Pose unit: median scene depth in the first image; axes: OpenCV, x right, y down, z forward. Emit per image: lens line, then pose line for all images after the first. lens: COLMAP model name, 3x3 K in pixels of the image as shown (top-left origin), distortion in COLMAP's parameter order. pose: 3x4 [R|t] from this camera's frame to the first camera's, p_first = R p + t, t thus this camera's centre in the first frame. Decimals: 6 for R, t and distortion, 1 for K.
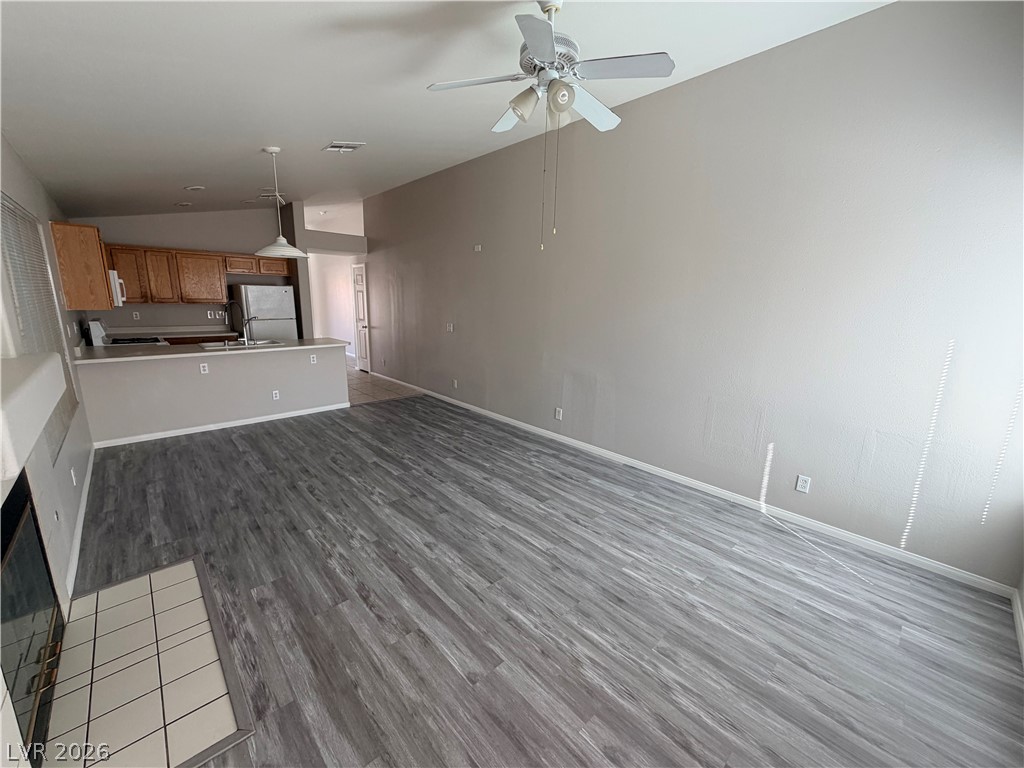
lens RADIAL K [[408.1, 0, 505.3], [0, 408.1, 382.5], [0, 0, 1]] dist [-0.000010, 0.000167]
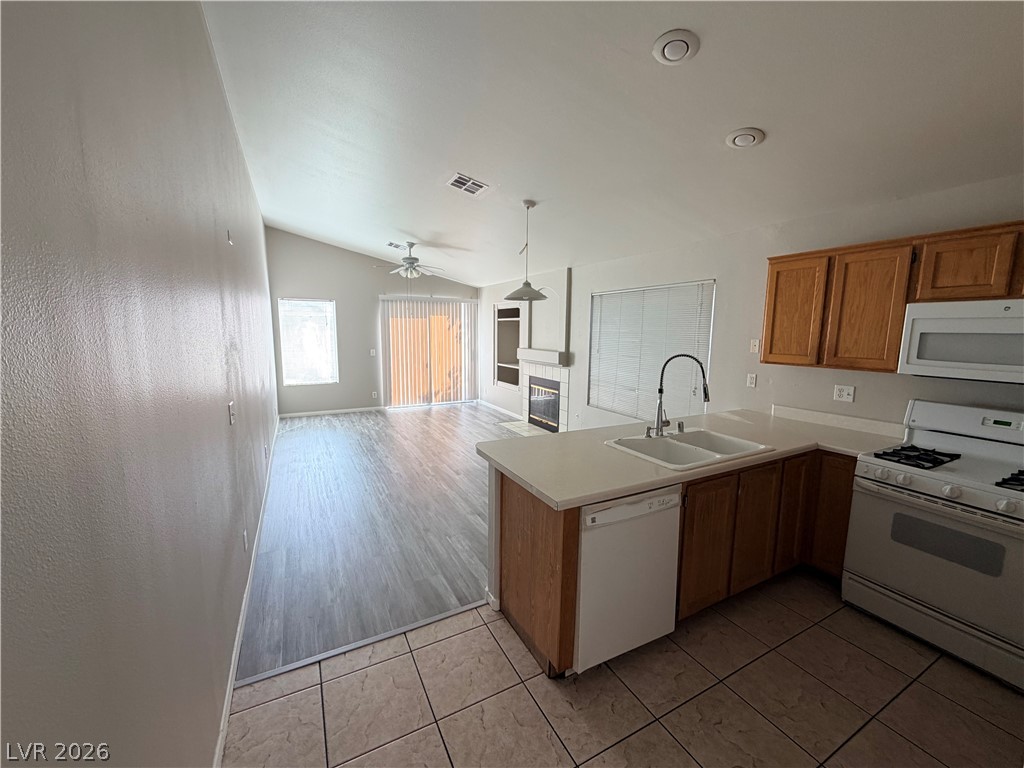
lens RADIAL K [[408.1, 0, 511.3], [0, 408.1, 384.3], [0, 0, 1]] dist [-0.000010, 0.000167]
pose [[-0.967530, -0.063734, 0.244587, -0.798302], [0.022786, 0.941751, 0.335537, -0.469349], [-0.251725, 0.330216, -0.909721, 2.100762]]
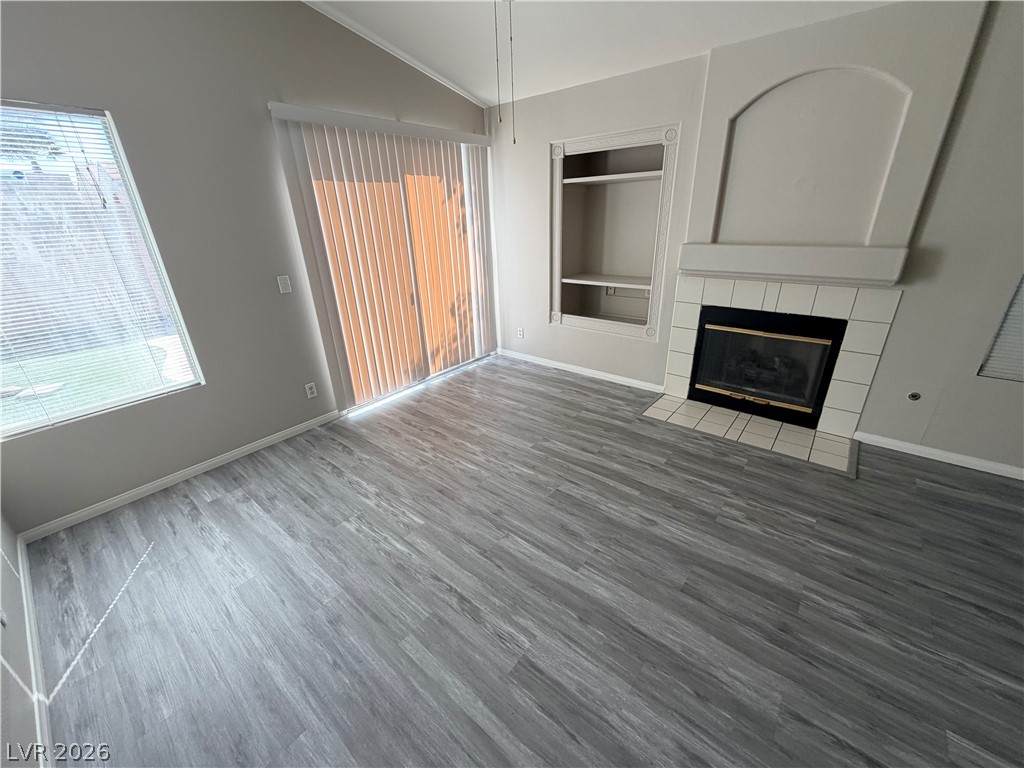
lens RADIAL K [[408.1, 0, 507.9], [0, 408.1, 383.7], [0, 0, 1]] dist [-0.000010, 0.000167]
pose [[-0.990140, 0.064061, -0.124573, 0.133313], [-0.017969, 0.823869, 0.566496, -0.215207], [0.138922, 0.563149, -0.814595, 1.078251]]
